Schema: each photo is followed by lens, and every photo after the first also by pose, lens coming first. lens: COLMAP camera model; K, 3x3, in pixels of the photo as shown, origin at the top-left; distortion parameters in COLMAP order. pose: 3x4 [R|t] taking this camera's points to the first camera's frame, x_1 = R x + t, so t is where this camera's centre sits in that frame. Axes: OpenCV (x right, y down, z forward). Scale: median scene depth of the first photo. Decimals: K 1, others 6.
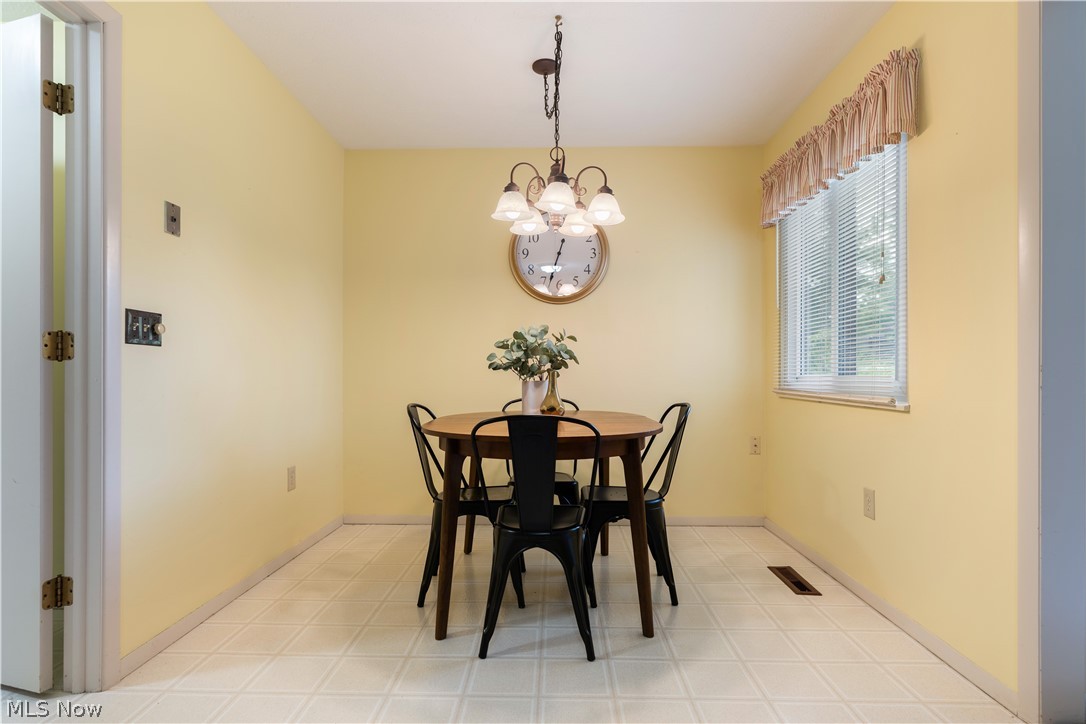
lens RADIAL K [[554.2, 0, 540.3], [0, 554.2, 373.4], [0, 0, 1]] dist [-0.003817, -0.000315]
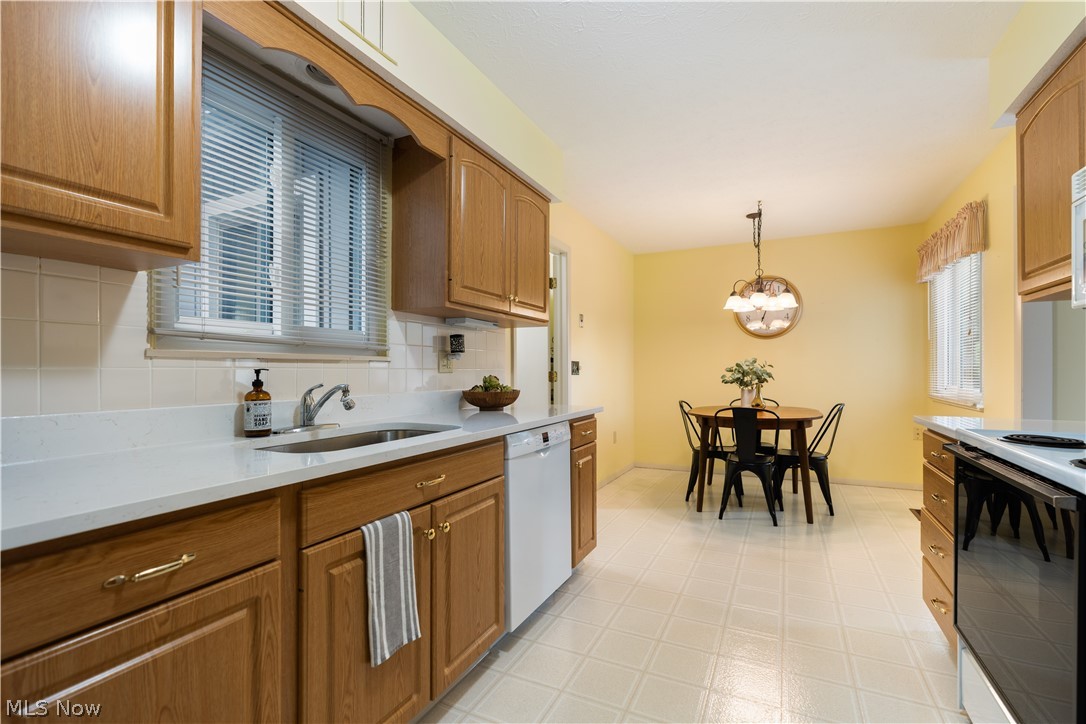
lens RADIAL K [[486.5, 0, 548.4], [0, 486.5, 370.1], [0, 0, 1]] dist [-0.006649, 0.000604]
pose [[0.910444, -0.004146, -0.413611, 0.058249], [0.003745, 0.999991, -0.001782, -0.054937], [0.413615, 0.000073, 0.910452, -0.818425]]
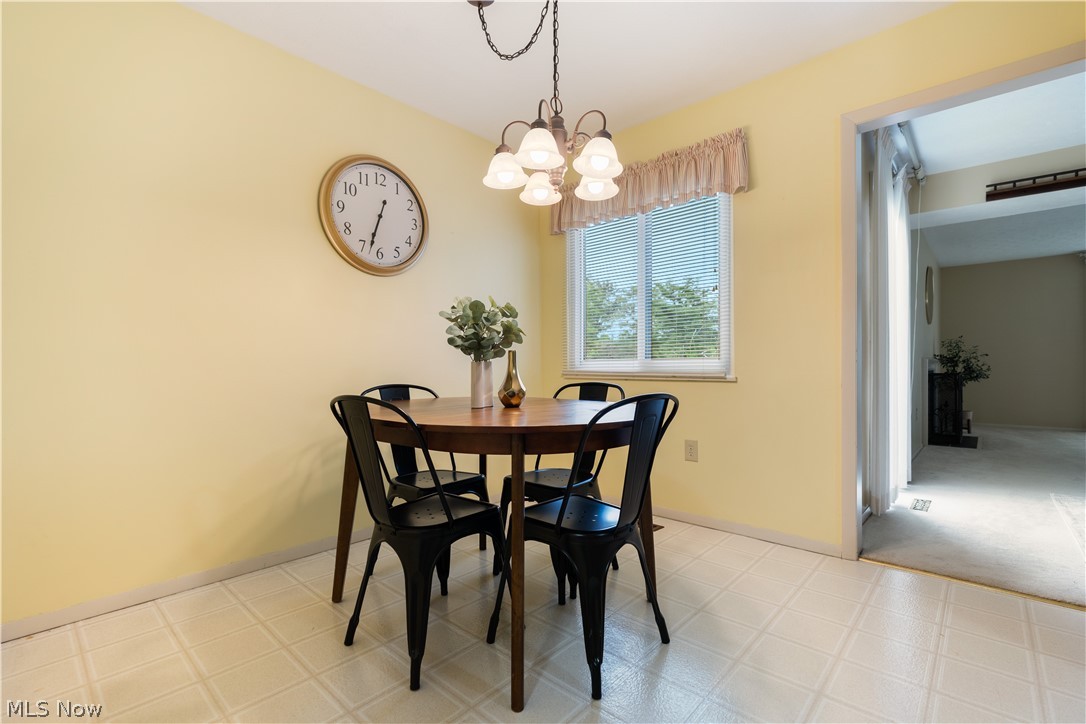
lens RADIAL K [[486.5, 0, 548.4], [0, 486.5, 370.1], [0, 0, 1]] dist [-0.006649, 0.000604]
pose [[0.652238, -0.008528, 0.757967, -0.558070], [0.005546, 0.999964, 0.006478, 0.024938], [-0.757994, -0.000021, 0.652261, 0.486399]]
